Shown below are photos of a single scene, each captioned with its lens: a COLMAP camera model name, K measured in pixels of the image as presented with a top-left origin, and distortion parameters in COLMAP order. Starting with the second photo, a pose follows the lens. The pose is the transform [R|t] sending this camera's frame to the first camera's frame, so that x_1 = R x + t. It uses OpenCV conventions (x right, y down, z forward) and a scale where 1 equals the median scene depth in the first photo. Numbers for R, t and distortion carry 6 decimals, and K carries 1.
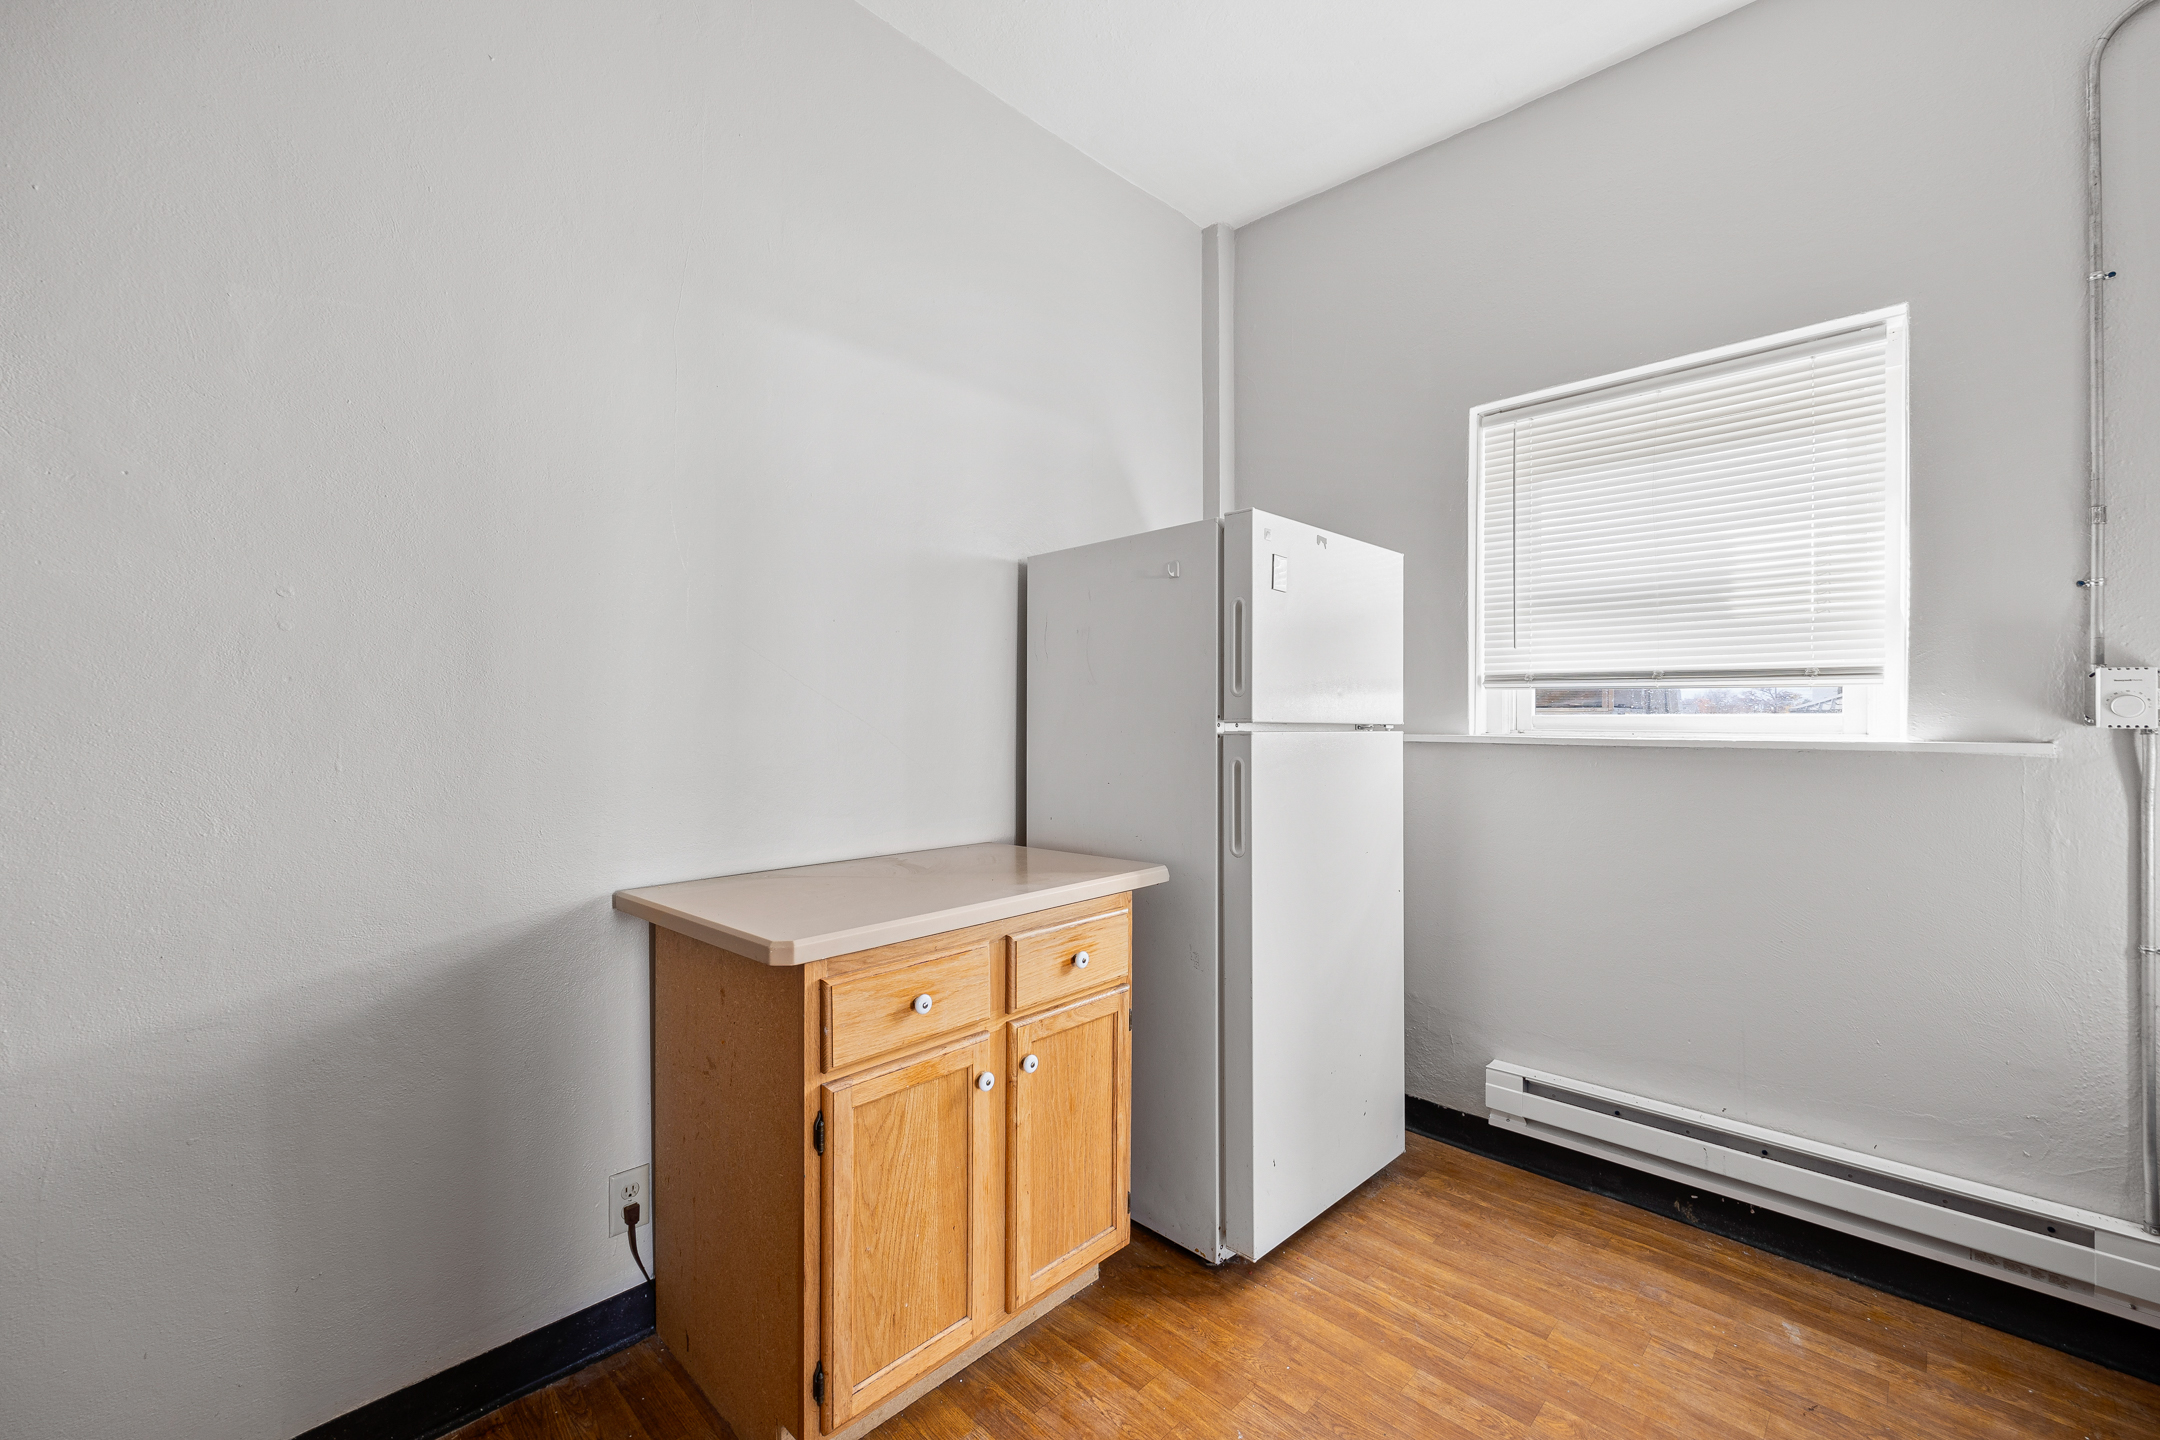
lens RADIAL K [[877.5, 0, 1064.6], [0, 877.5, 707.8], [0, 0, 1]] dist [0.002389, -0.000051]
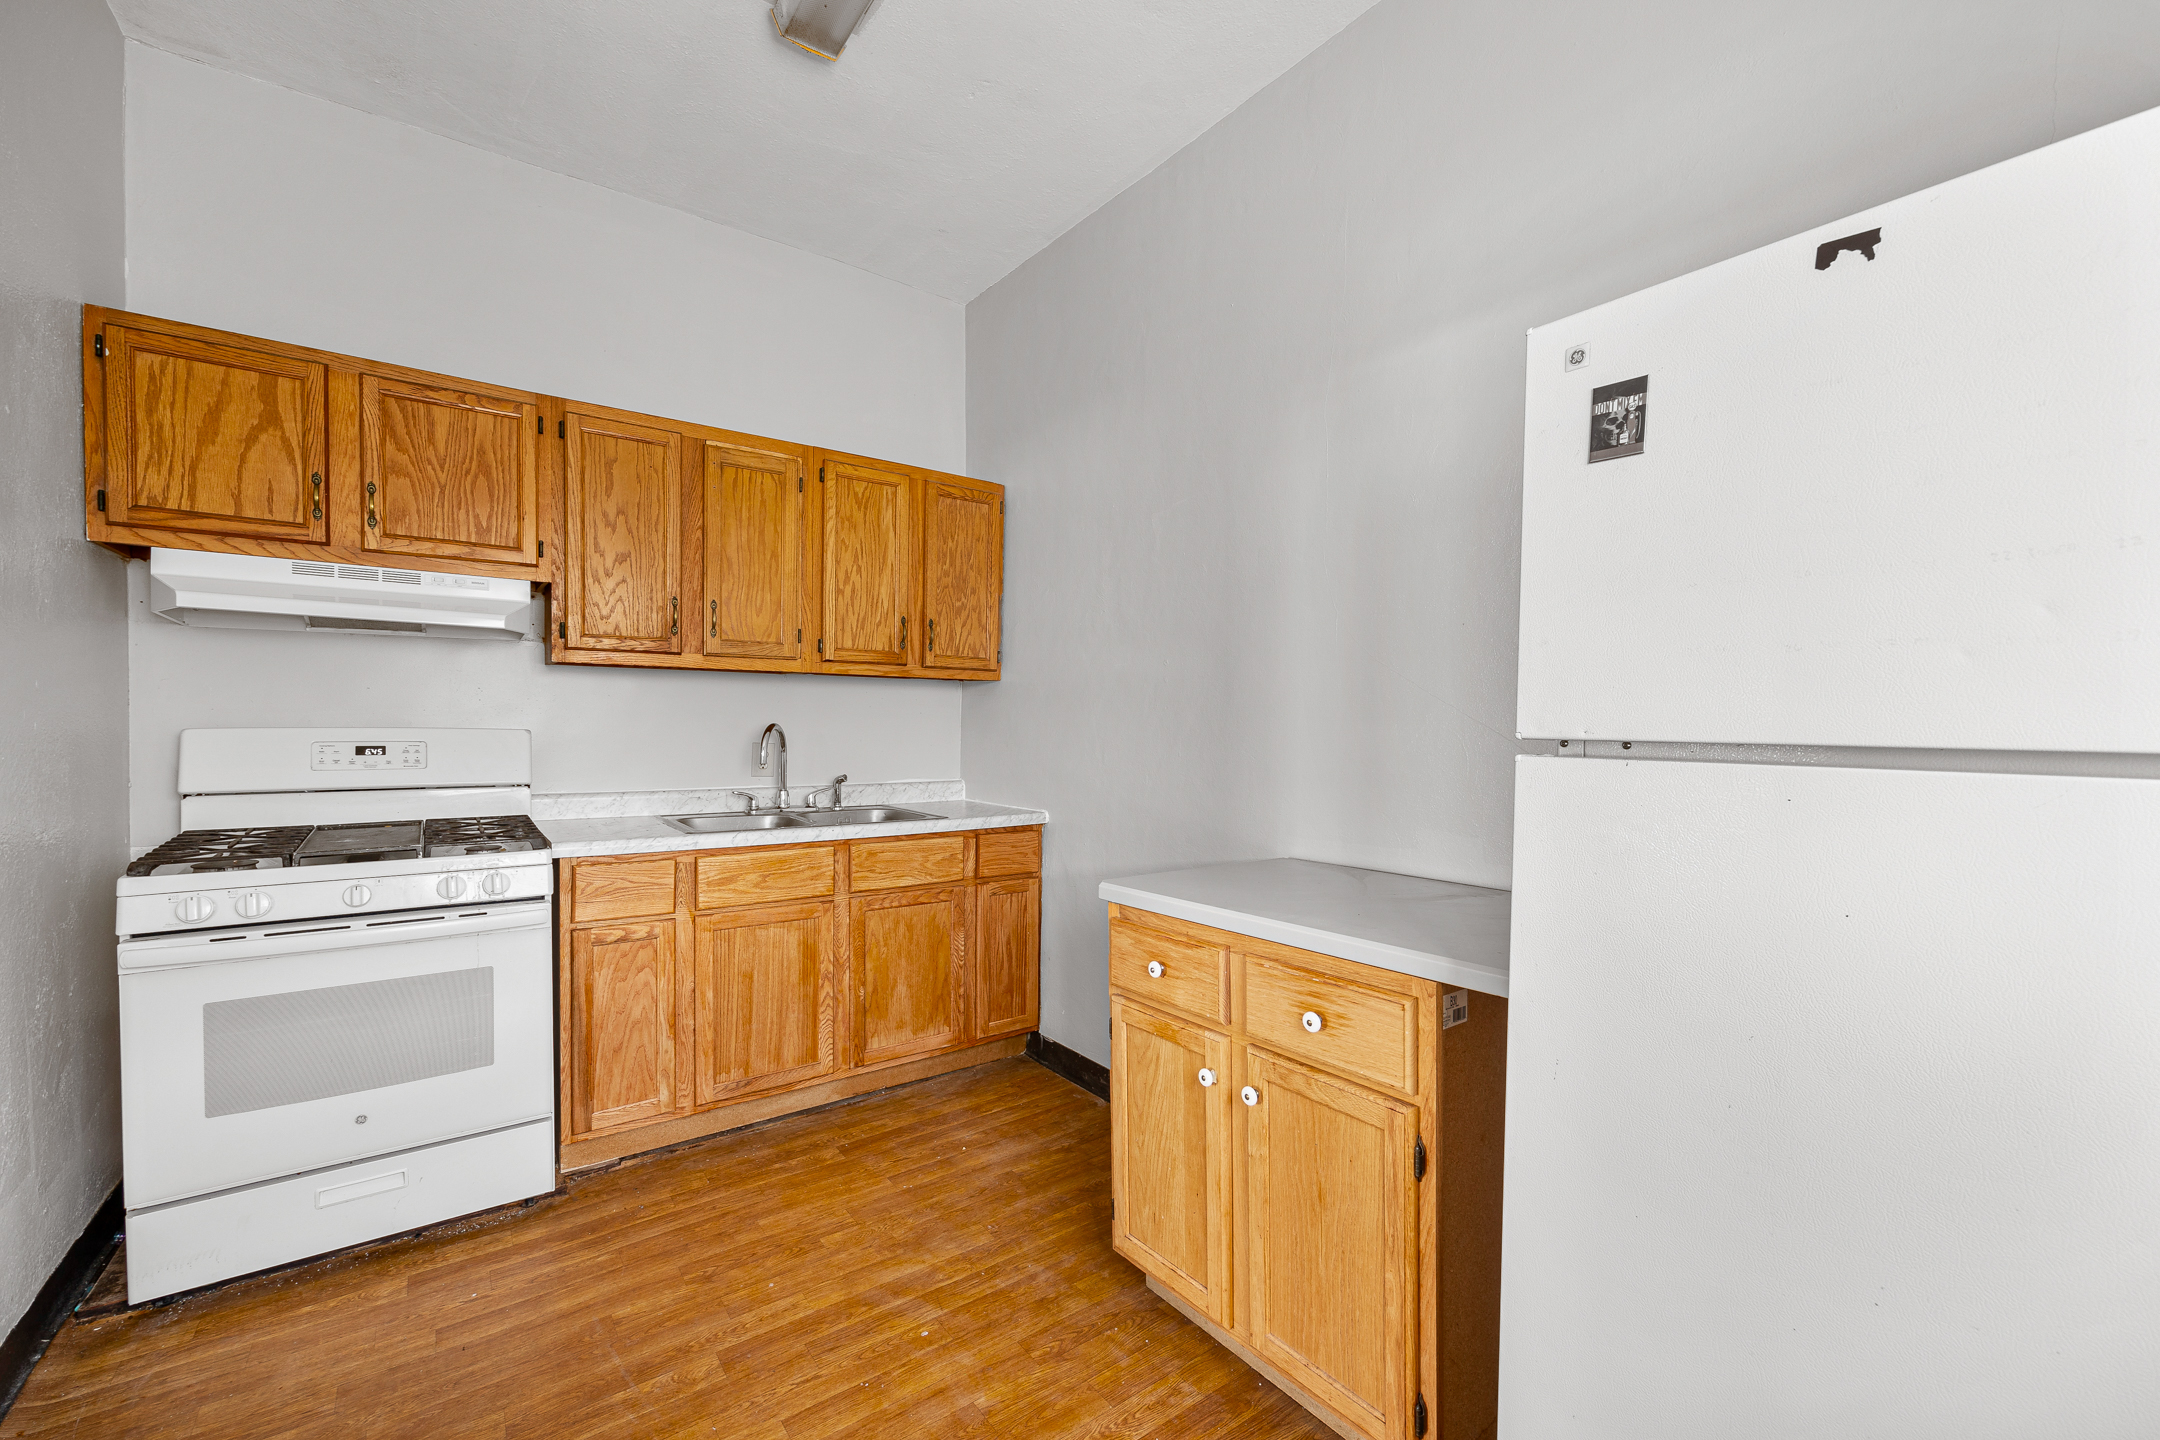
lens RADIAL K [[877.5, 0, 1065.1], [0, 877.5, 737.0], [0, 0, 1]] dist [0.002389, -0.000051]
pose [[-0.155949, 0.006773, -0.987742, 0.997467], [0.005380, 0.999967, 0.006008, 0.014397], [0.987750, -0.004377, -0.155980, 1.030851]]
